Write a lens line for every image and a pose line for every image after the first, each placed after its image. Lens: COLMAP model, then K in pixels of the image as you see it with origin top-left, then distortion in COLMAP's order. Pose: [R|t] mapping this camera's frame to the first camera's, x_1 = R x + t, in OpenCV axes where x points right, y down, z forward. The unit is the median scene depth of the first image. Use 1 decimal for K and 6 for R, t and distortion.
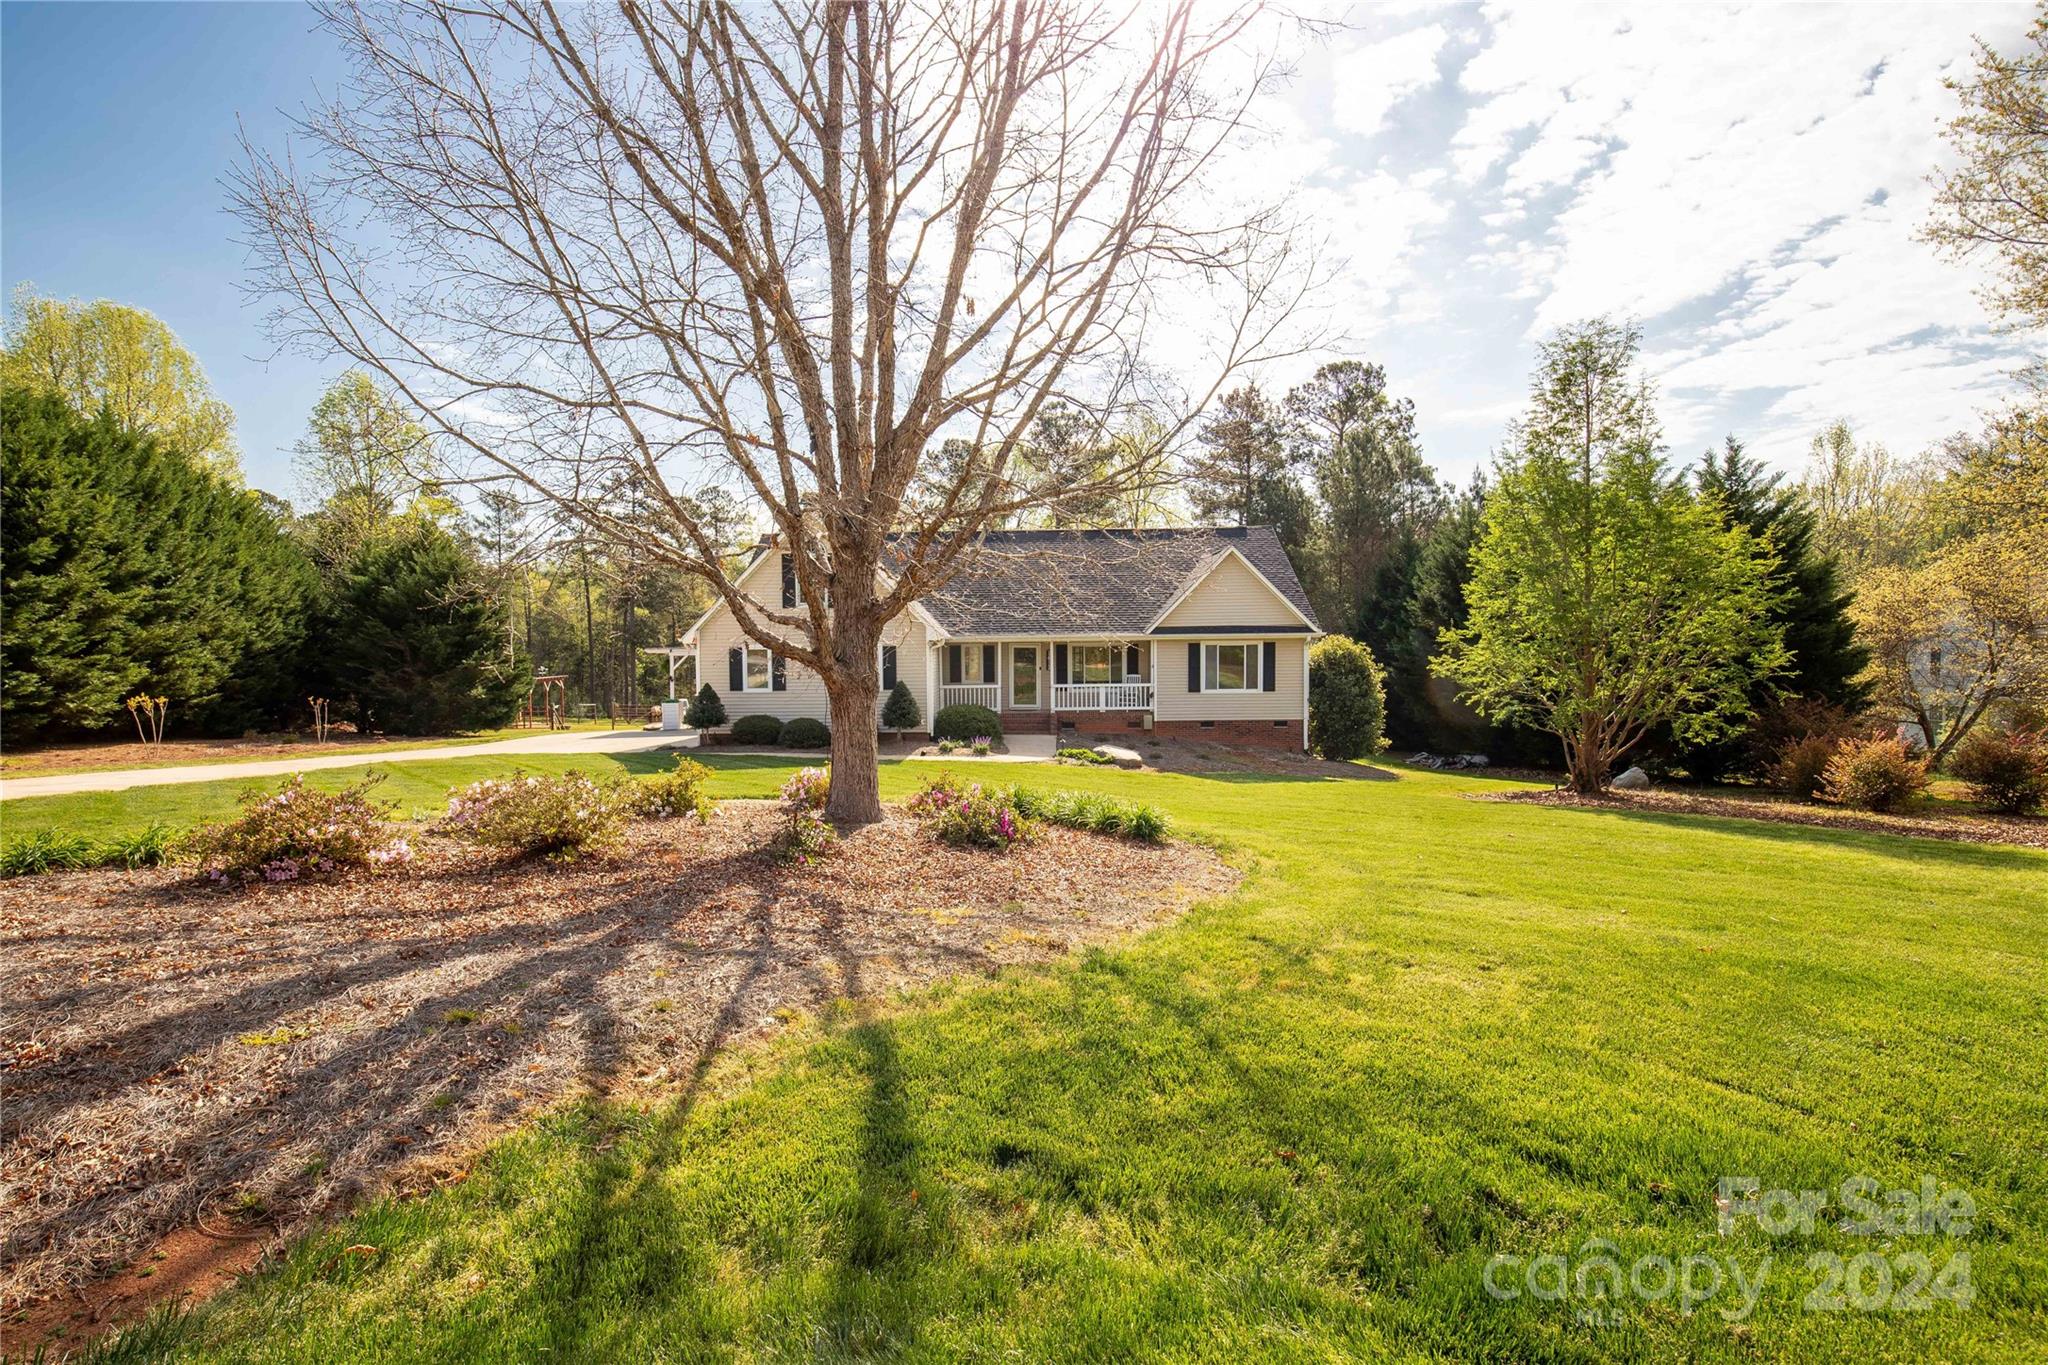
lens RADIAL K [[1013.7, 0, 1008.8], [0, 1013.7, 734.9], [0, 0, 1]] dist [0.014674, 0.002865]
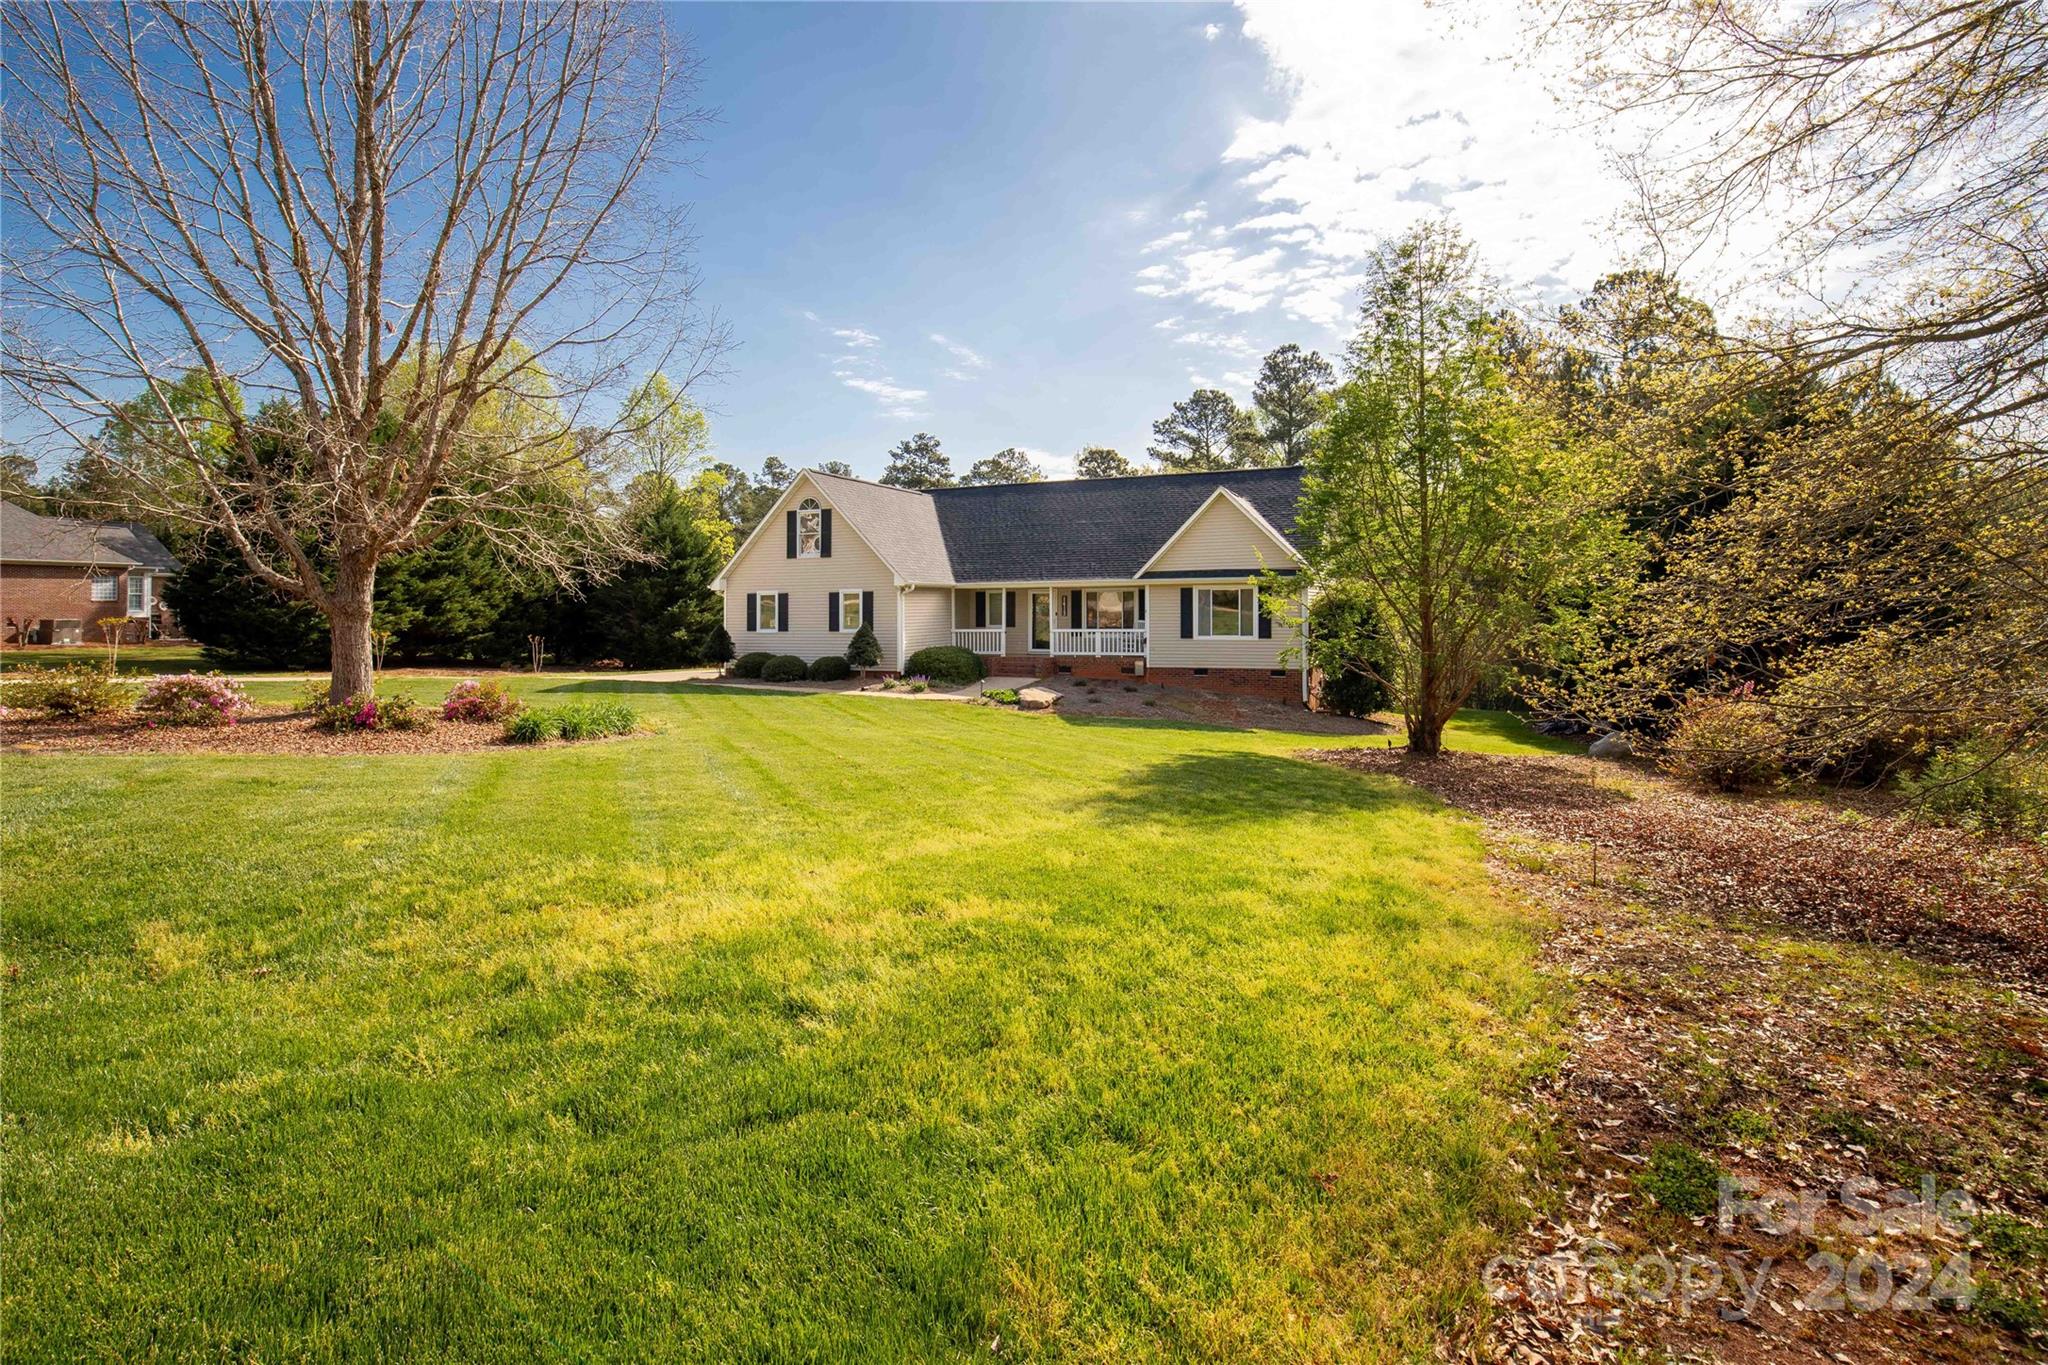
lens RADIAL K [[1013.7, 0, 1031.0], [0, 1013.7, 675.9], [0, 0, 1]] dist [0.014674, 0.002865]
pose [[0.942857, 0.024269, -0.332313, 0.364413], [-0.029027, 0.999535, -0.009359, 0.007341], [0.331931, 0.018470, 0.943123, 0.030135]]
